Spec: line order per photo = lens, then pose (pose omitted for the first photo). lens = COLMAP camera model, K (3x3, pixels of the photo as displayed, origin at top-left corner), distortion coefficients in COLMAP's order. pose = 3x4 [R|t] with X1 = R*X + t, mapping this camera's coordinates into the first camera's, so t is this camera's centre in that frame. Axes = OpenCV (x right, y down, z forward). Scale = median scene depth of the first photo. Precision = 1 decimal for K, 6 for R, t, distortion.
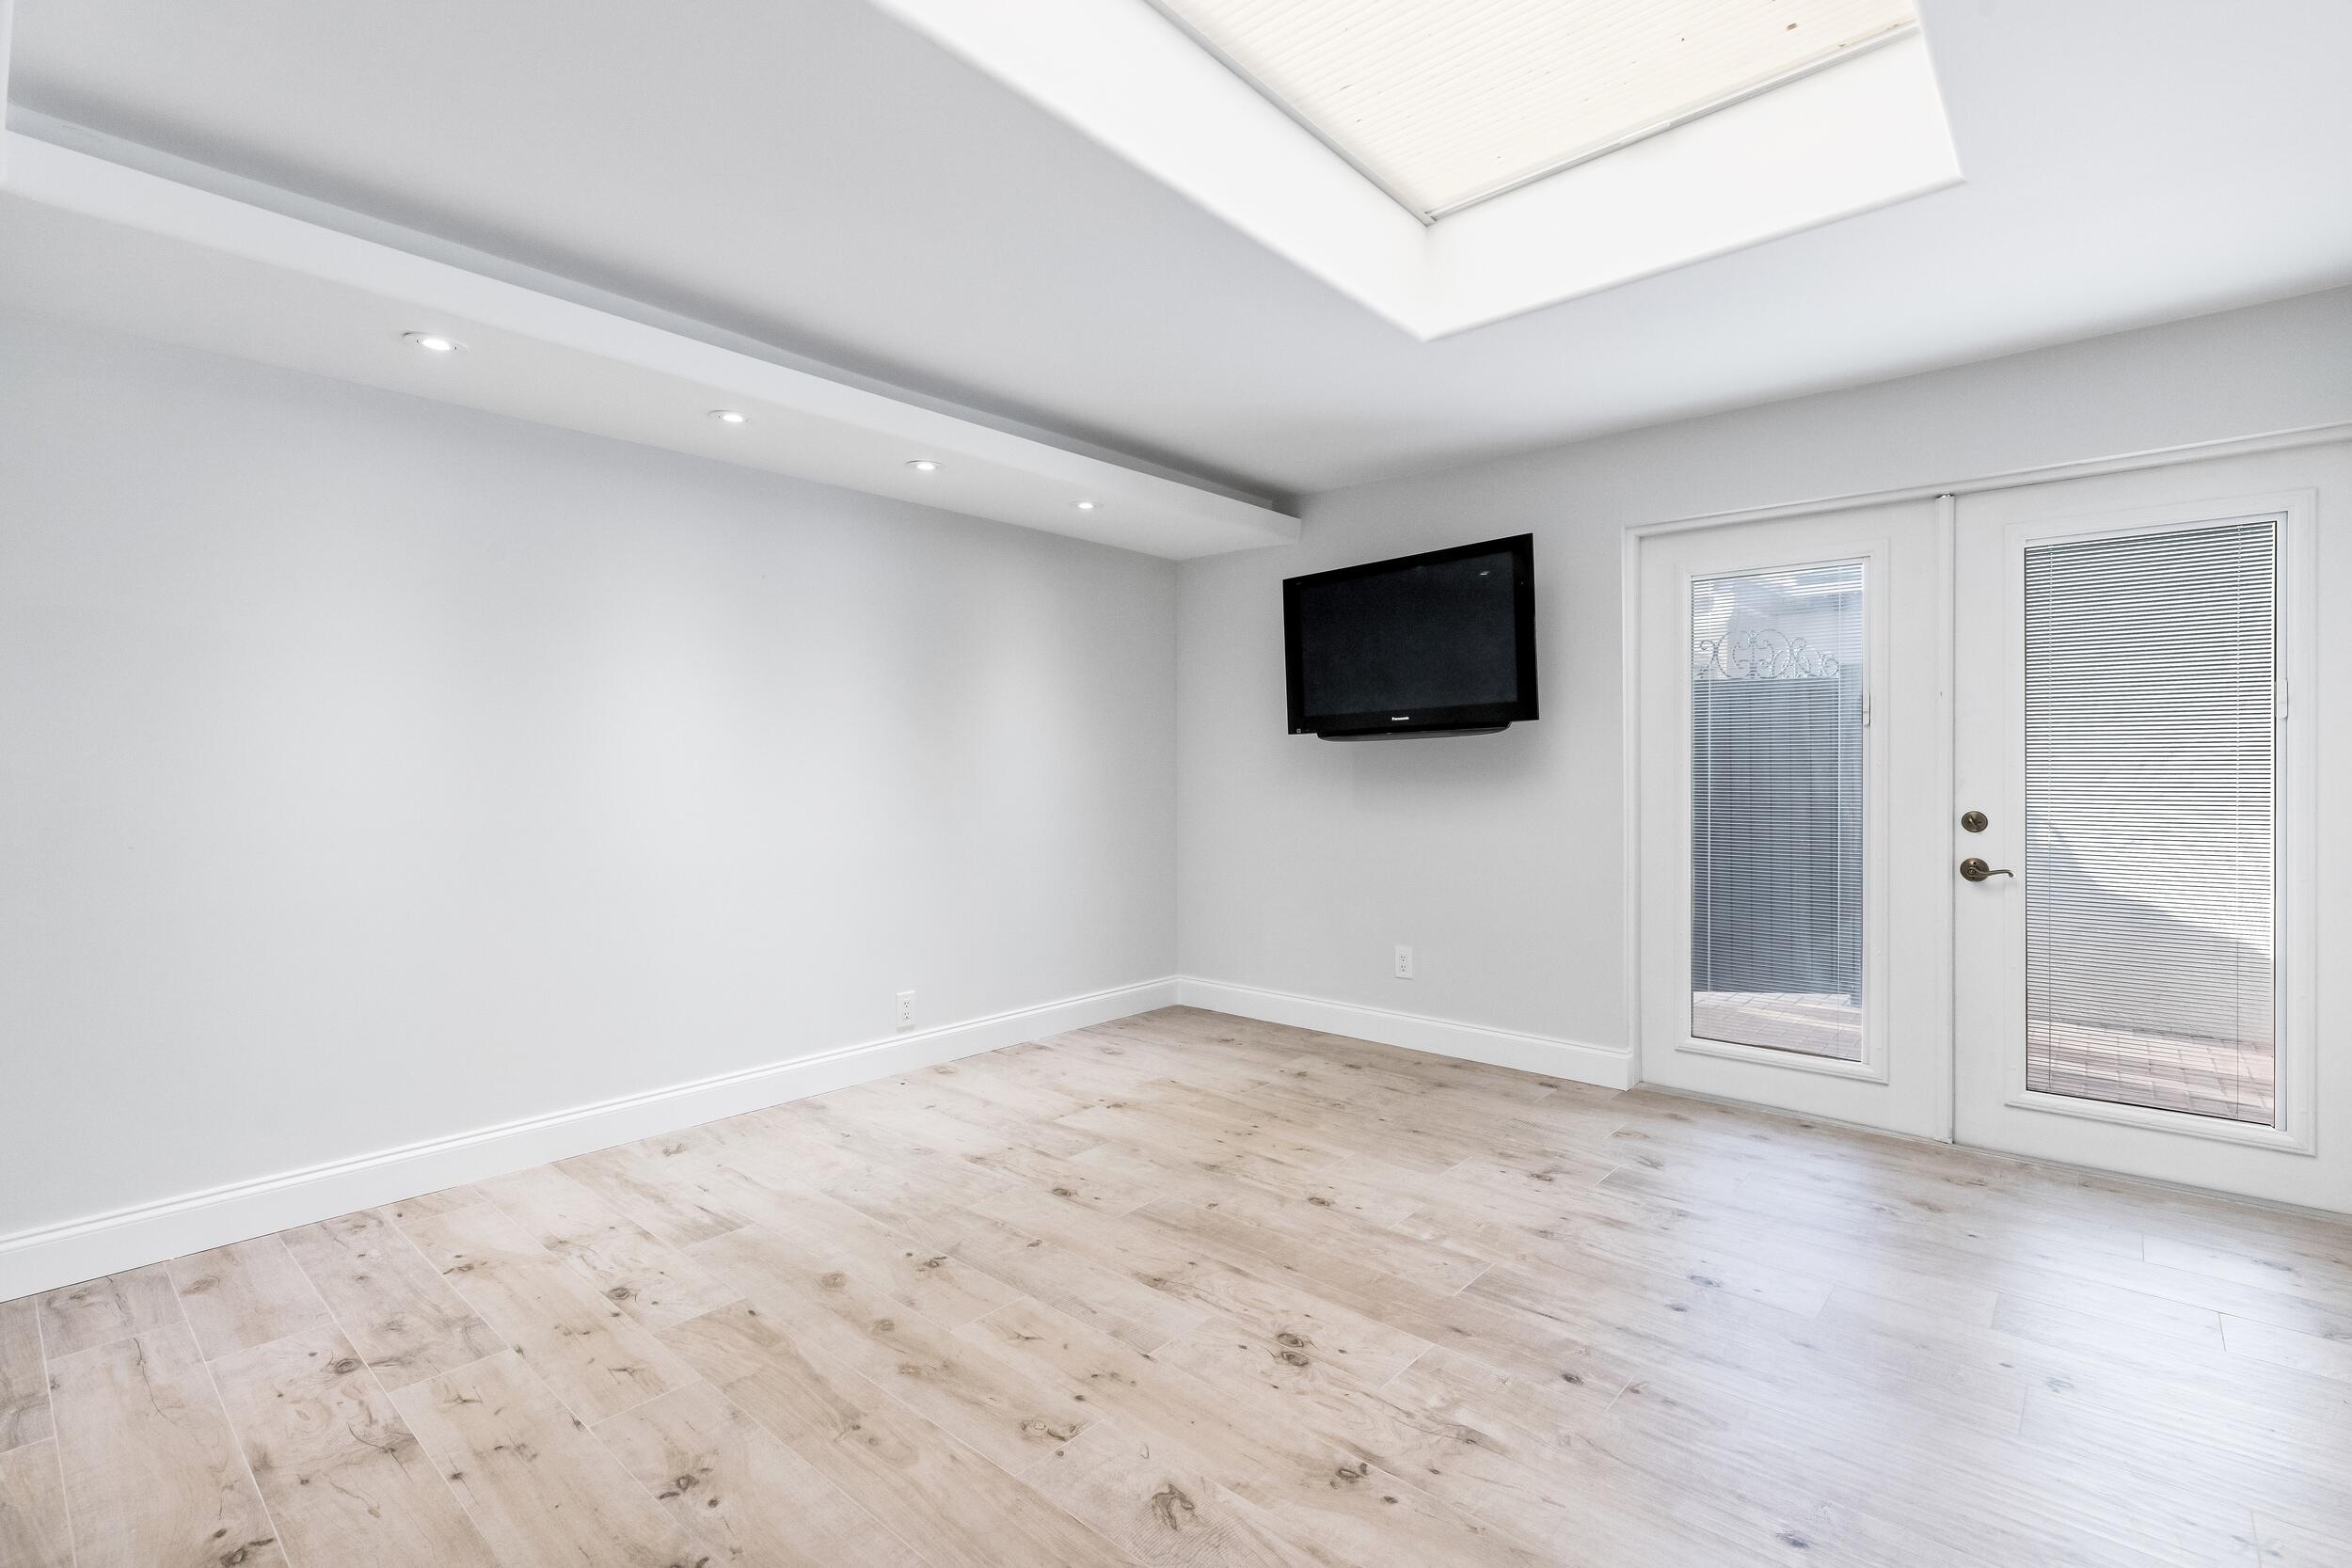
lens RADIAL K [[1091.9, 0, 1177.6], [0, 1091.9, 771.1], [0, 0, 1]] dist [0.003046, 0.000133]
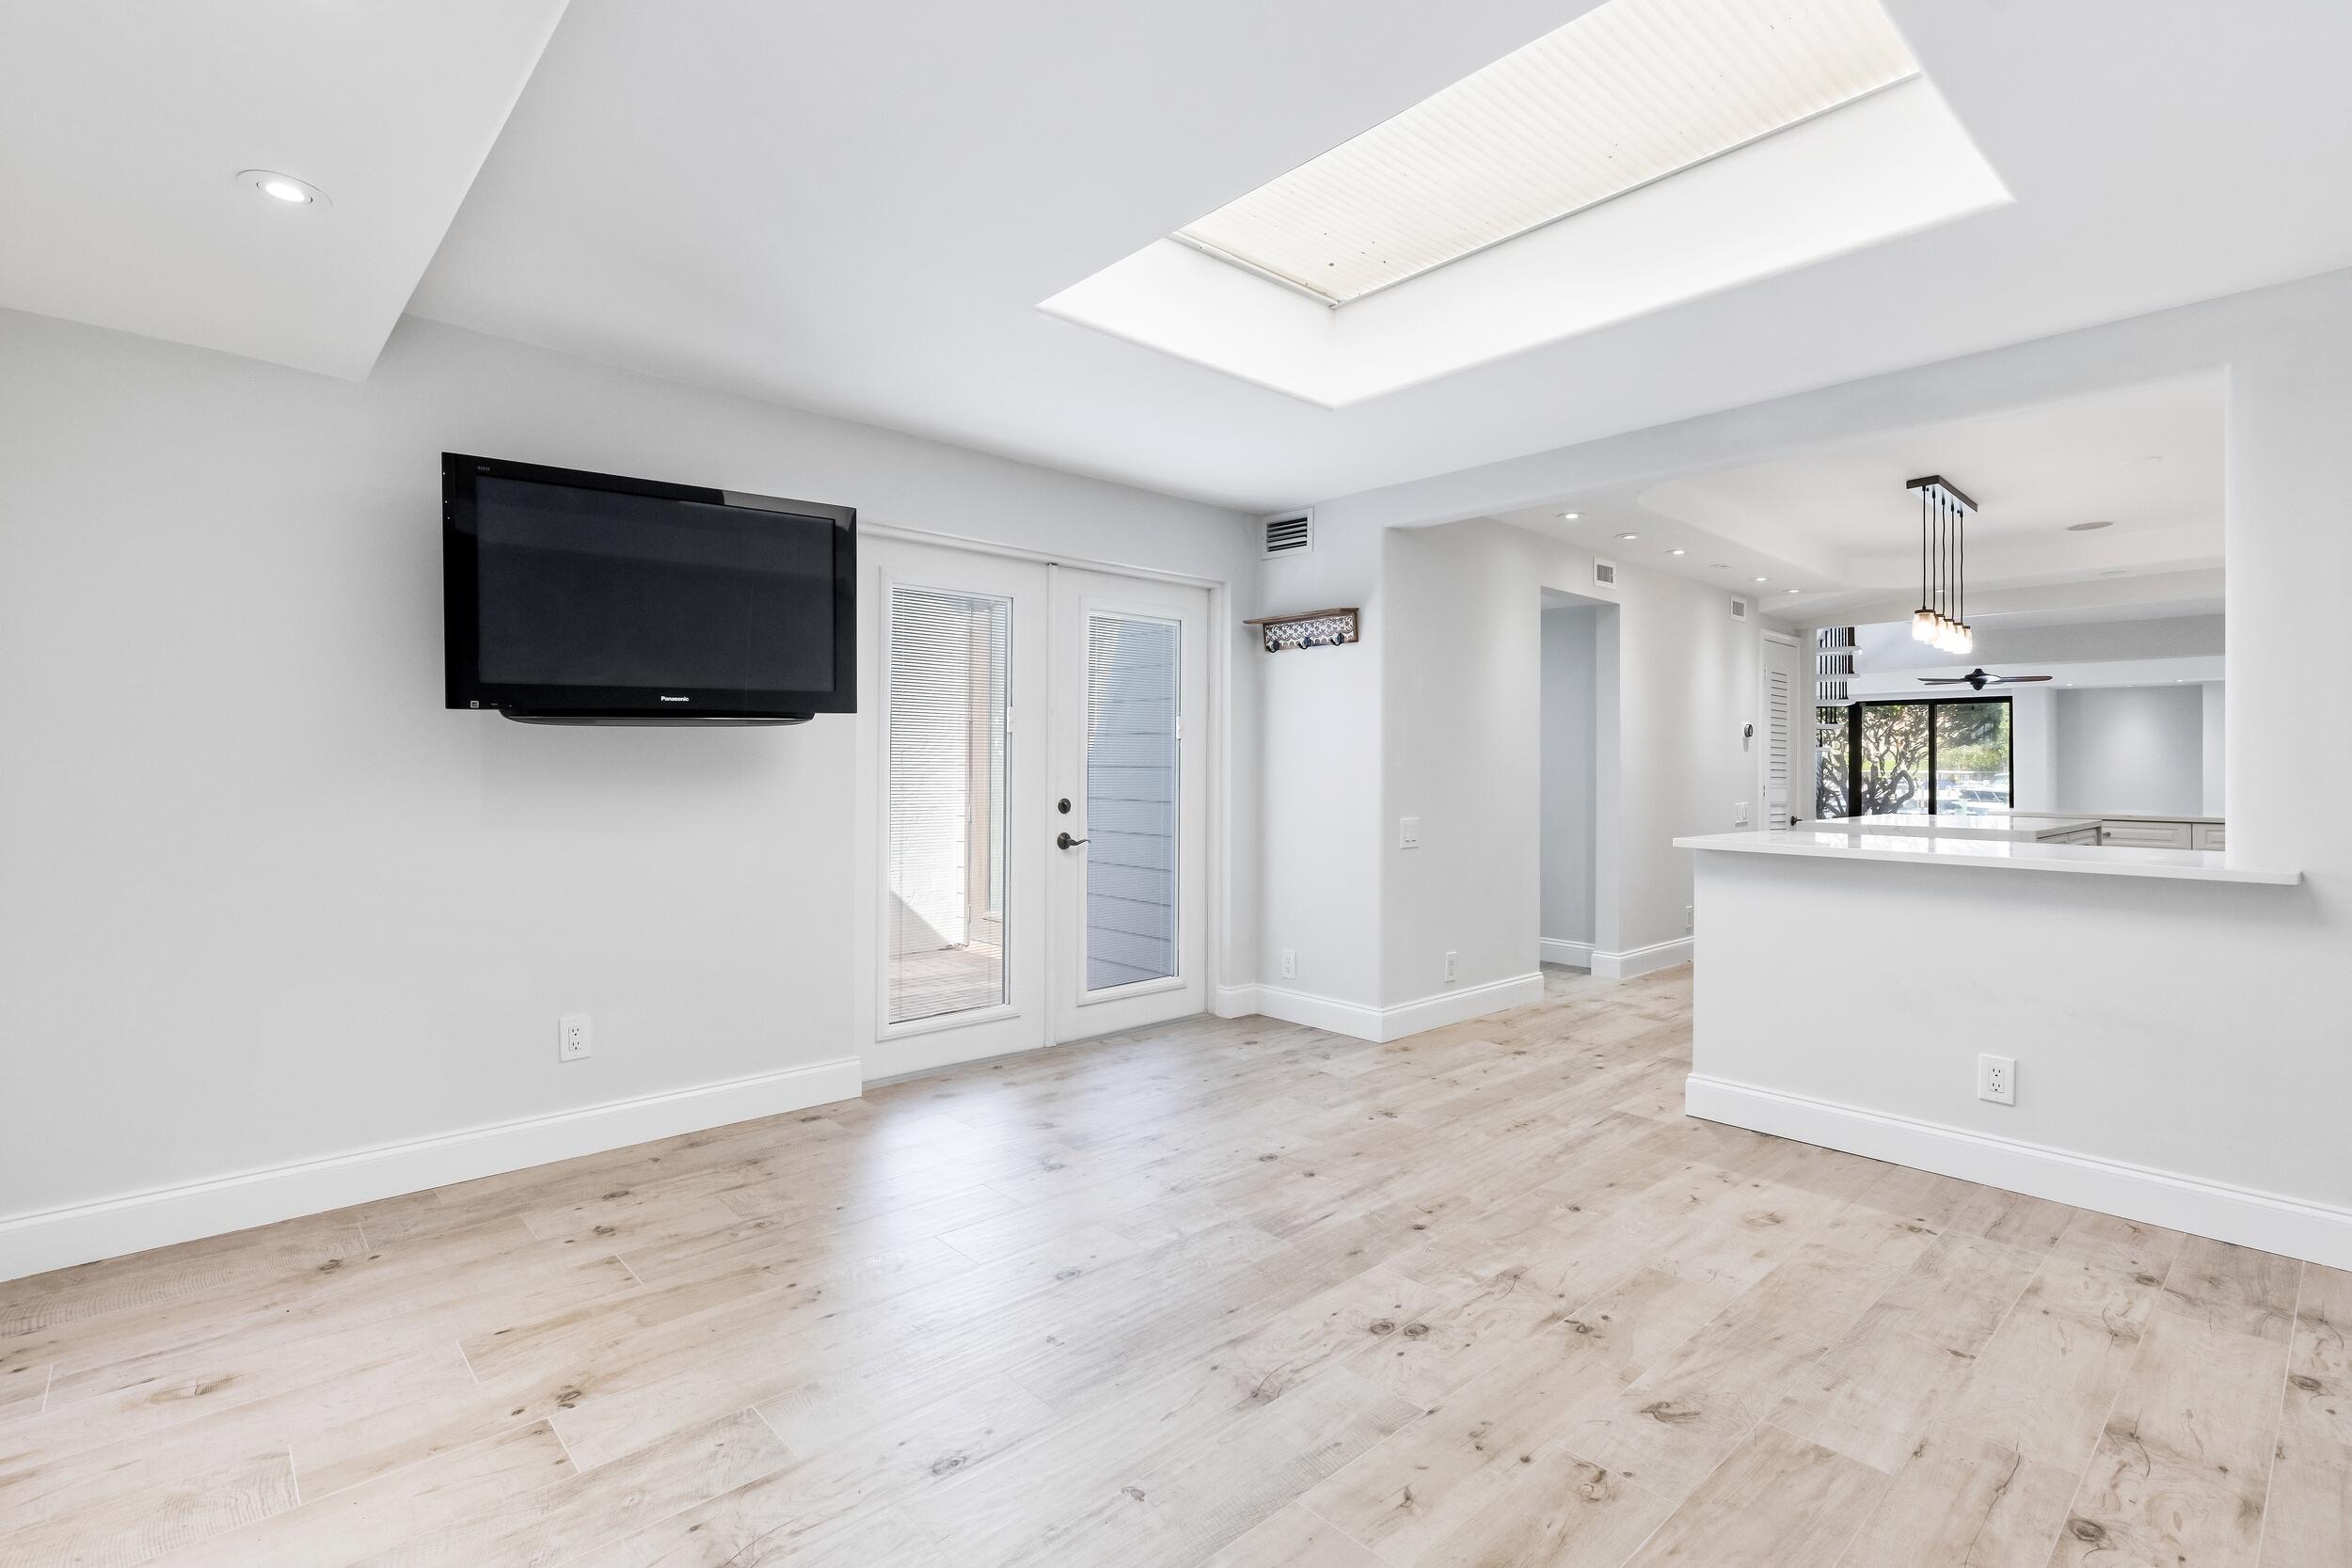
lens RADIAL K [[1091.9, 0, 1177.6], [0, 1091.9, 771.1], [0, 0, 1]] dist [0.003046, 0.000133]
pose [[0.102946, -0.004016, 0.994679, -0.605816], [-0.002813, 0.999987, 0.004328, -0.003754], [-0.994683, -0.003244, 0.102933, 0.705336]]
